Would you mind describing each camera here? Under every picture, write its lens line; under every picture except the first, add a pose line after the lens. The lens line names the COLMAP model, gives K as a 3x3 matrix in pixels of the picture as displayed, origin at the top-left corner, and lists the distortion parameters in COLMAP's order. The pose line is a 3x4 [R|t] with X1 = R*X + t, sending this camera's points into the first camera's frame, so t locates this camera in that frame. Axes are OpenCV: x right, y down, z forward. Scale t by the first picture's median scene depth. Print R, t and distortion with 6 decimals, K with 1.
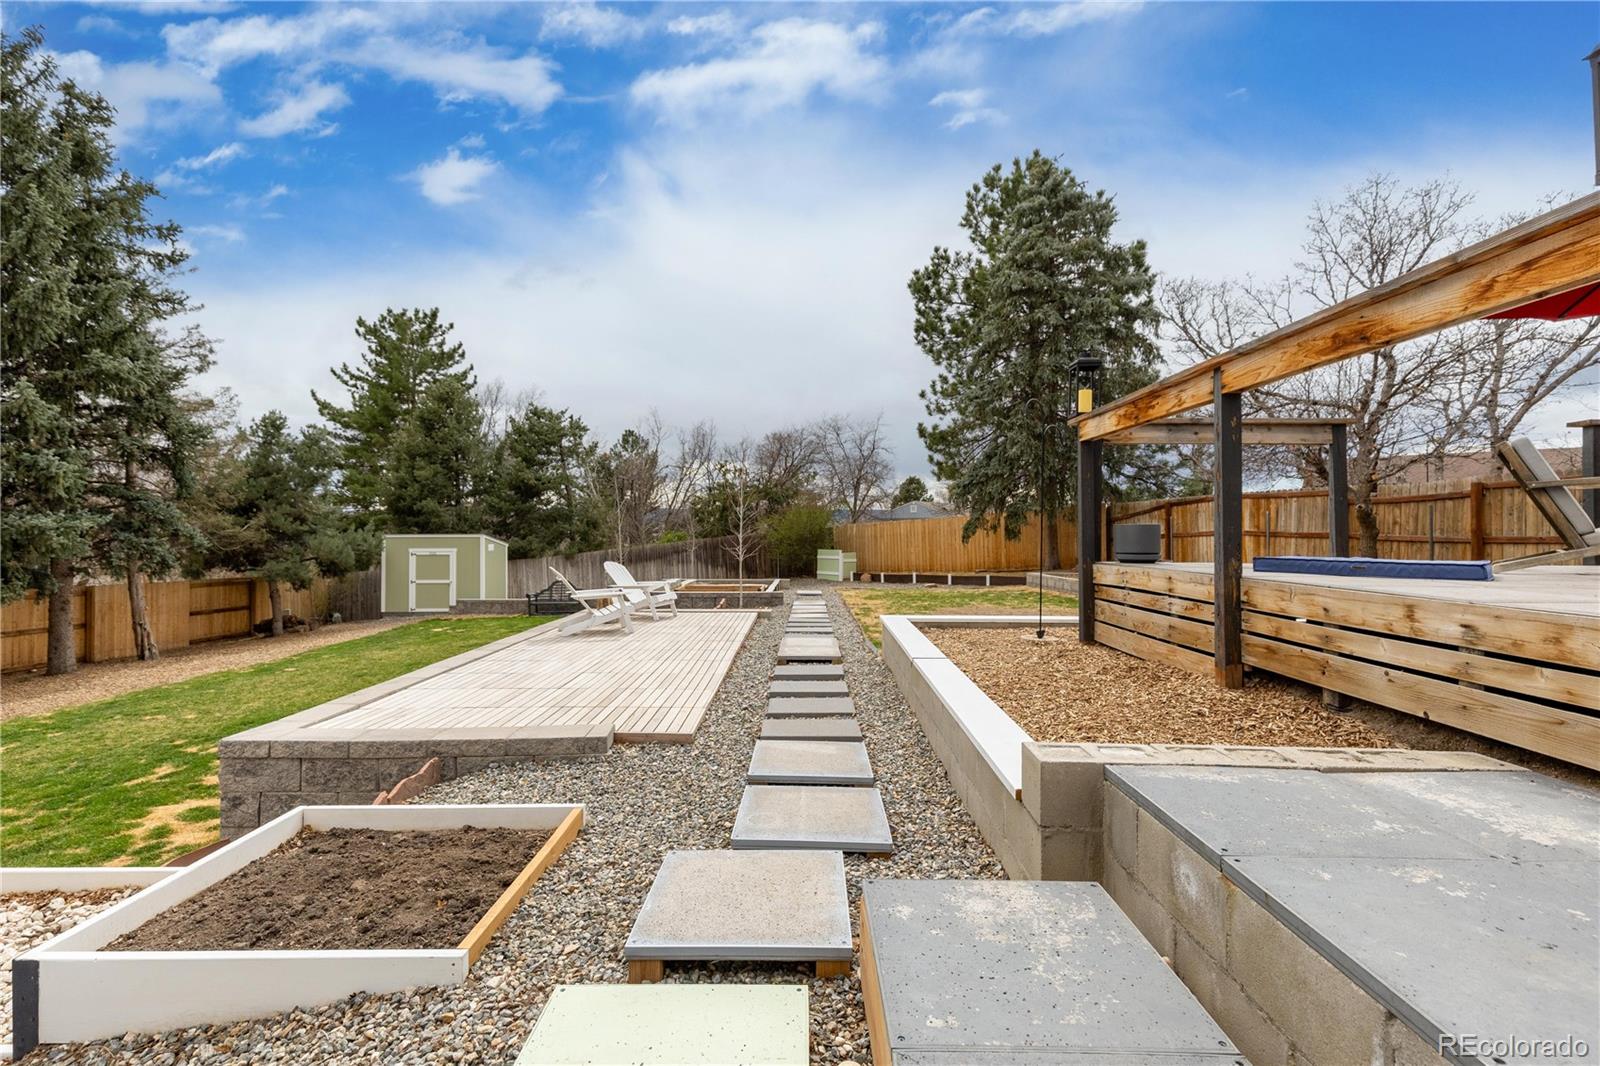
lens RADIAL K [[727.8, 0, 793.6], [0, 727.8, 535.4], [0, 0, 1]] dist [0.011161, -0.000961]
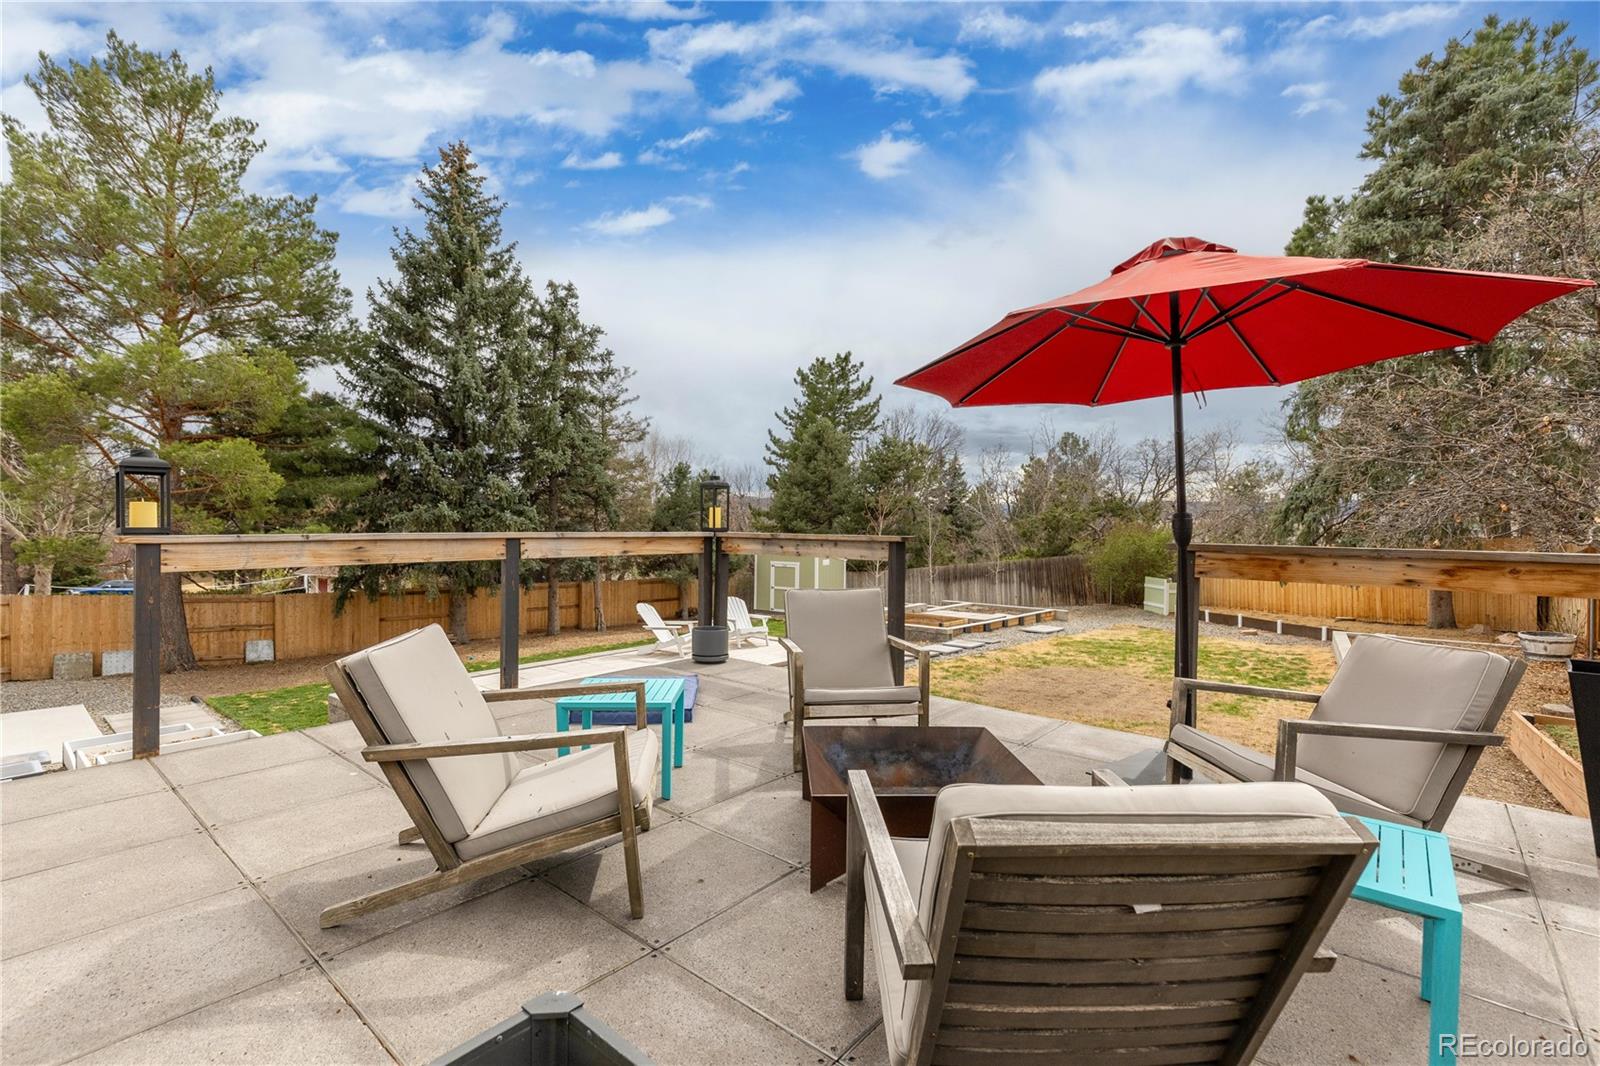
lens RADIAL K [[733.3, 0, 795.9], [0, 733.3, 530.7], [0, 0, 1]] dist [0.011454, -0.001254]
pose [[0.771407, 0.012792, -0.636214, 0.266052], [-0.011473, 0.999915, 0.006193, -0.036195], [0.636239, 0.002522, 0.771488, 0.038666]]
